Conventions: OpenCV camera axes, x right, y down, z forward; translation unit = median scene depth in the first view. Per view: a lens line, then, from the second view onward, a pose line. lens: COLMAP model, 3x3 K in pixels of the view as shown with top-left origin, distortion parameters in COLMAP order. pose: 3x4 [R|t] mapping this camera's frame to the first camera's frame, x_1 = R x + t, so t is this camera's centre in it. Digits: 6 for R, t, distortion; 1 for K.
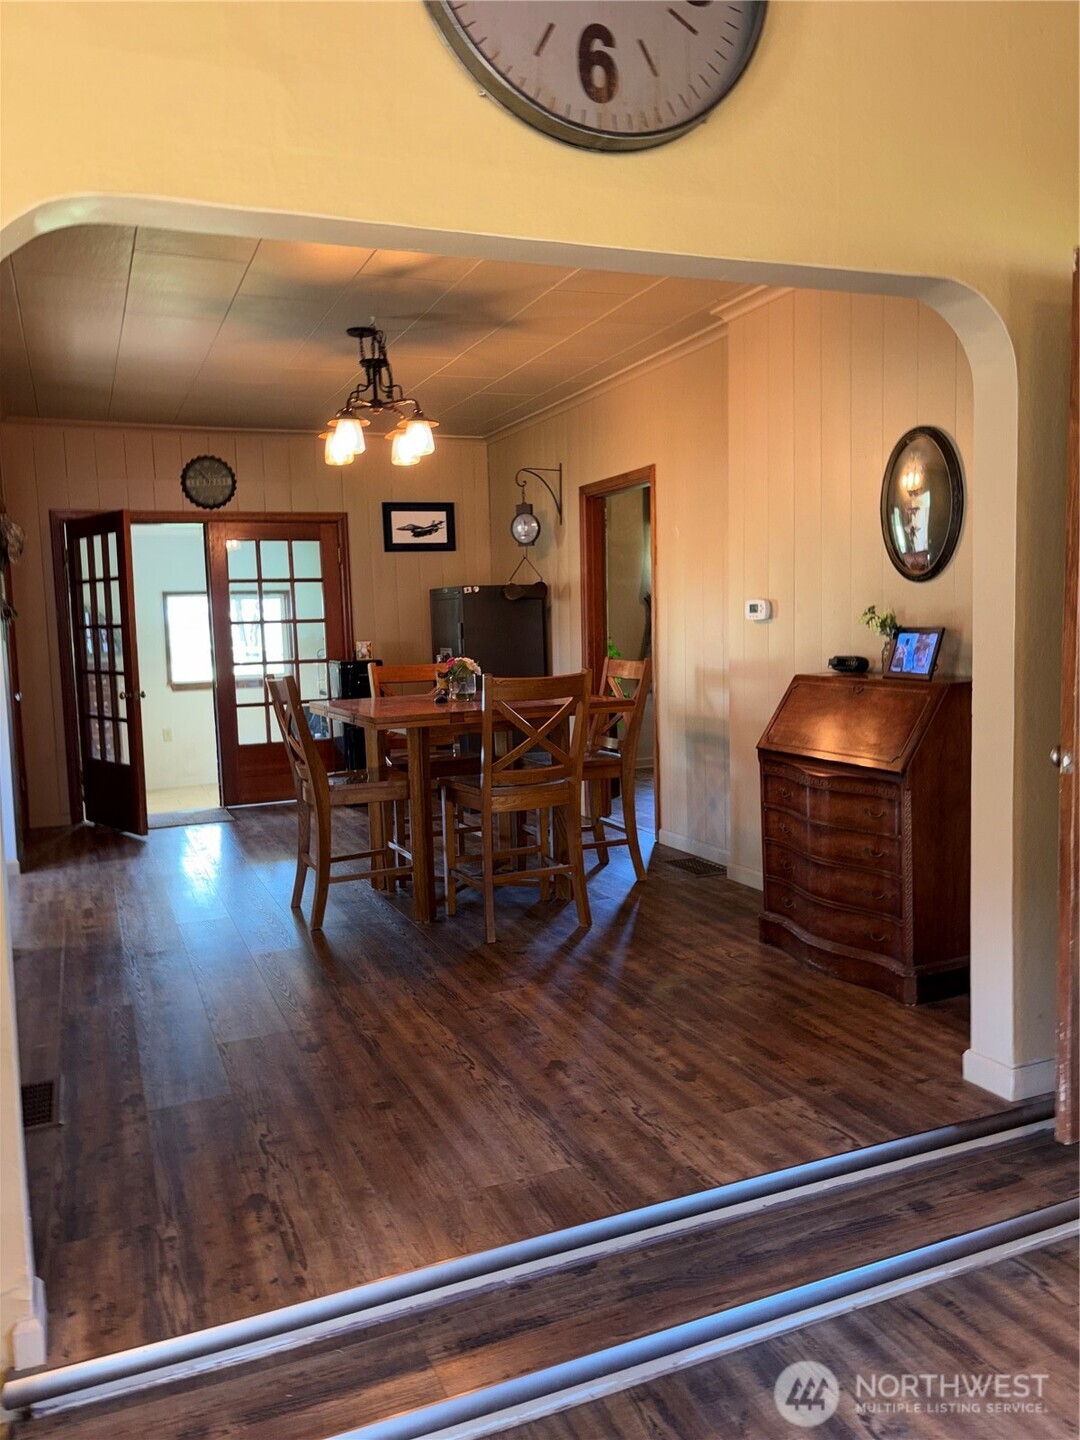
lens RADIAL K [[1098.0, 0, 540.2], [0, 1098.0, 718.7], [0, 0, 1]] dist [0.008449, 0.002287]
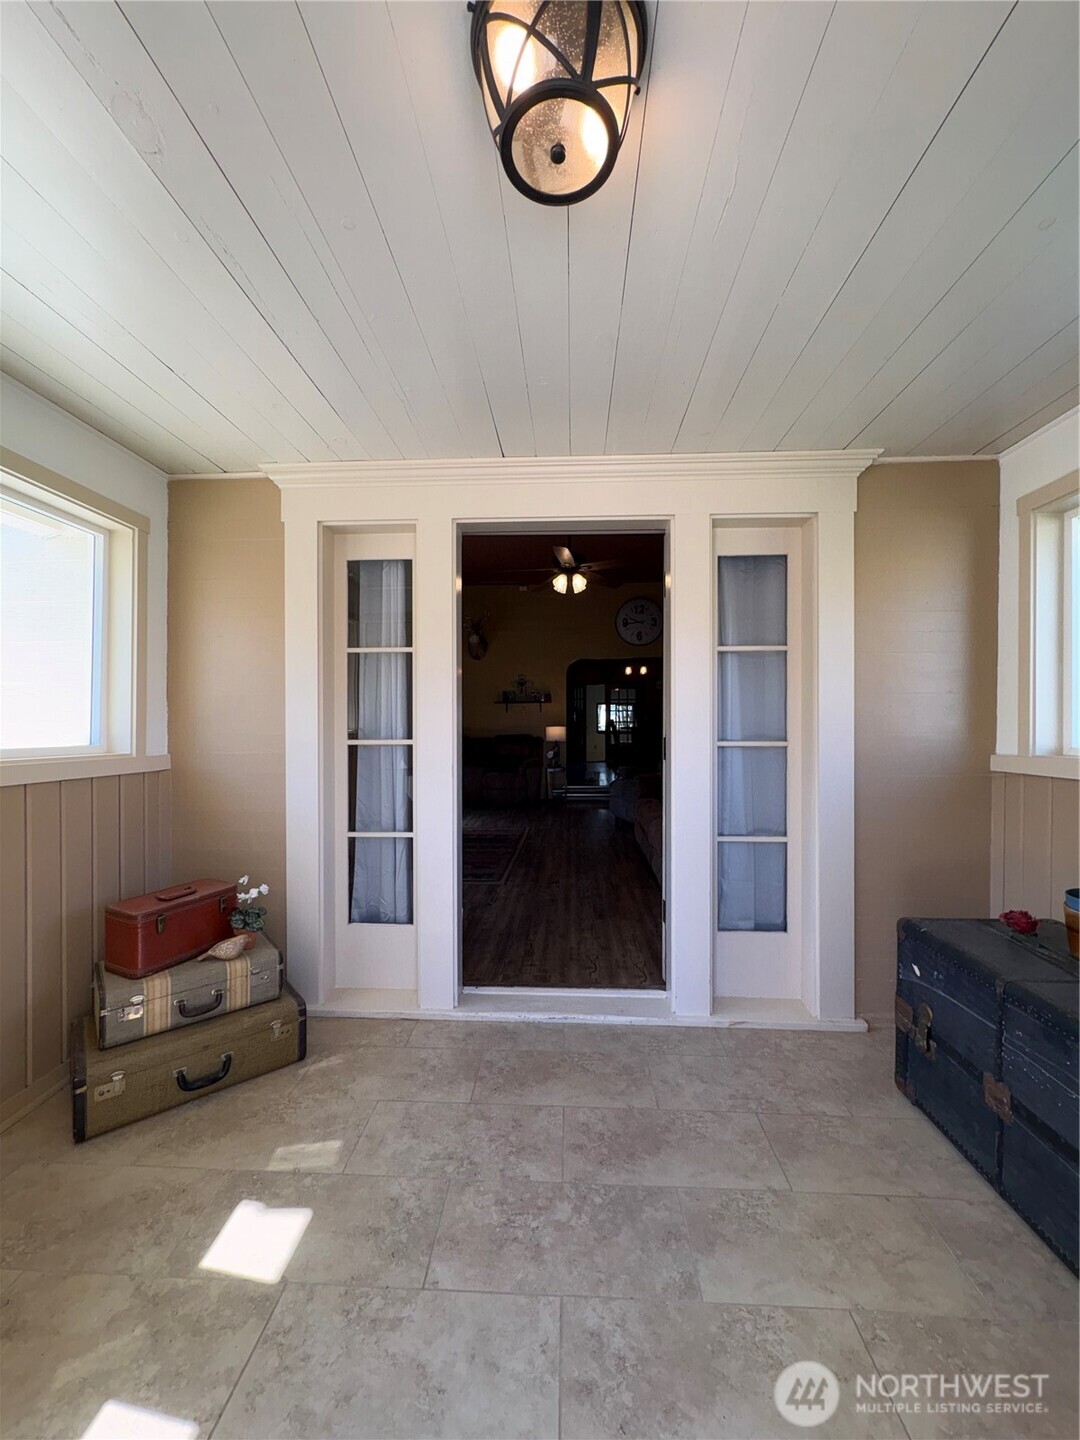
lens RADIAL K [[573.2, 0, 541.4], [0, 573.2, 722.4], [0, 0, 1]] dist [0.000486, -0.000116]
pose [[0.902830, 0.025272, -0.429255, 0.353245], [-0.062101, 0.995469, -0.072006, 0.110737], [0.425490, 0.091666, 0.900309, -0.875650]]
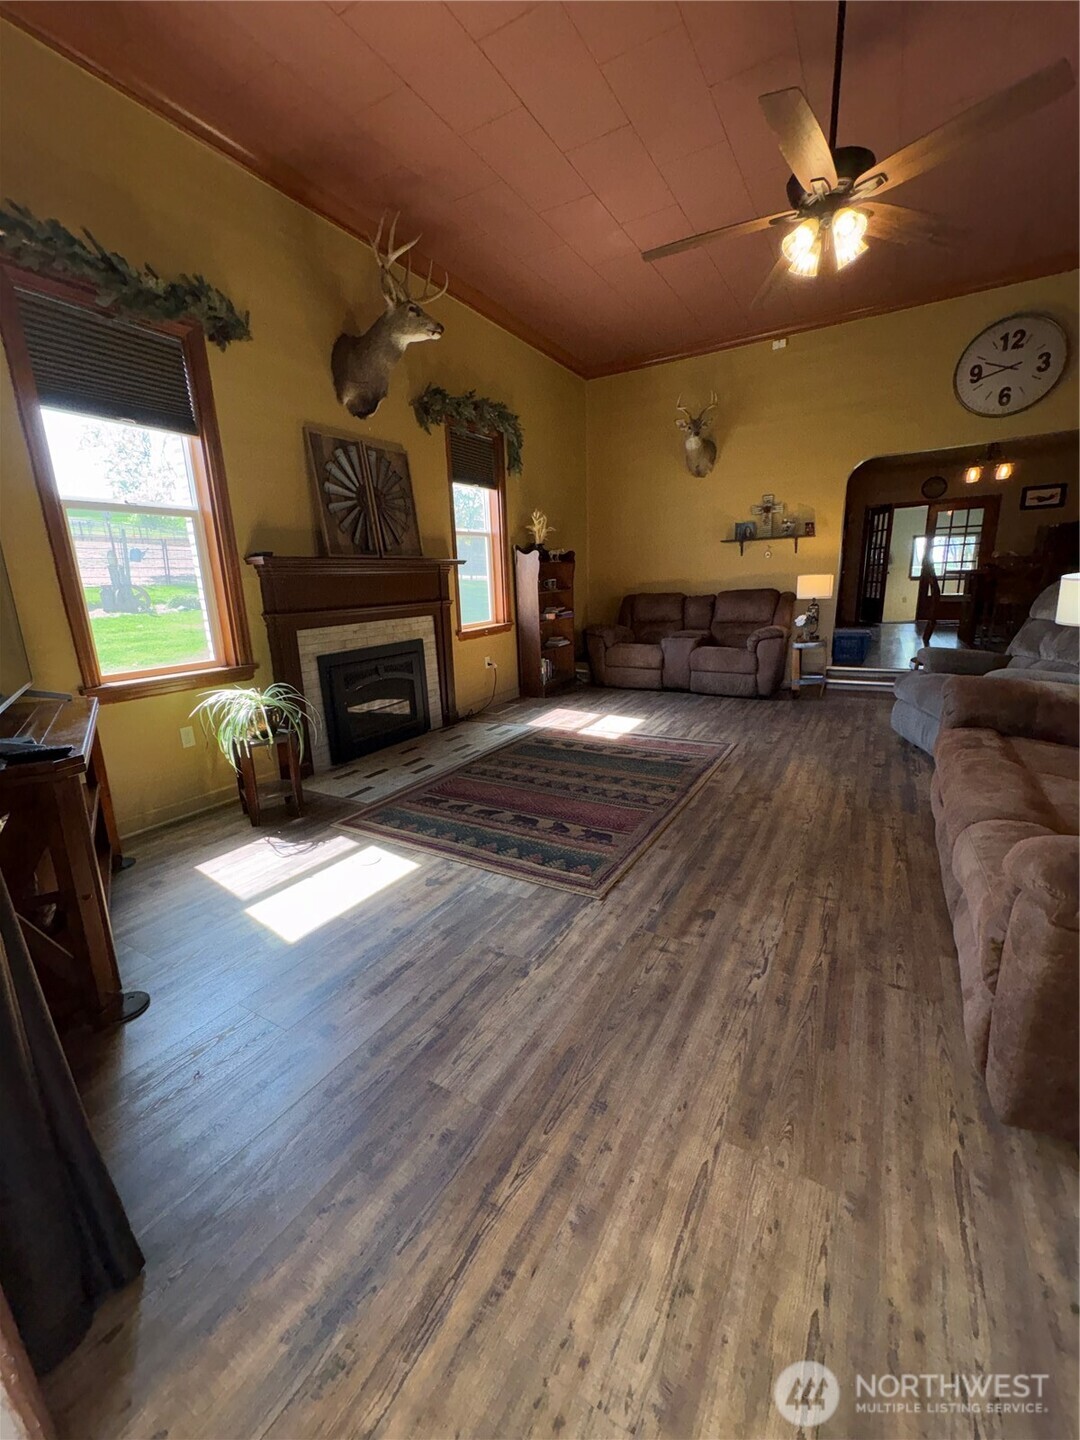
lens RADIAL K [[573.2, 0, 538.4], [0, 573.2, 718.1], [0, 0, 1]] dist [0.000486, -0.000116]
pose [[0.604966, 0.195709, -0.771825, 0.268638], [-0.054480, 0.977226, 0.205090, 0.081146], [0.794385, -0.082023, 0.601851, -0.555294]]
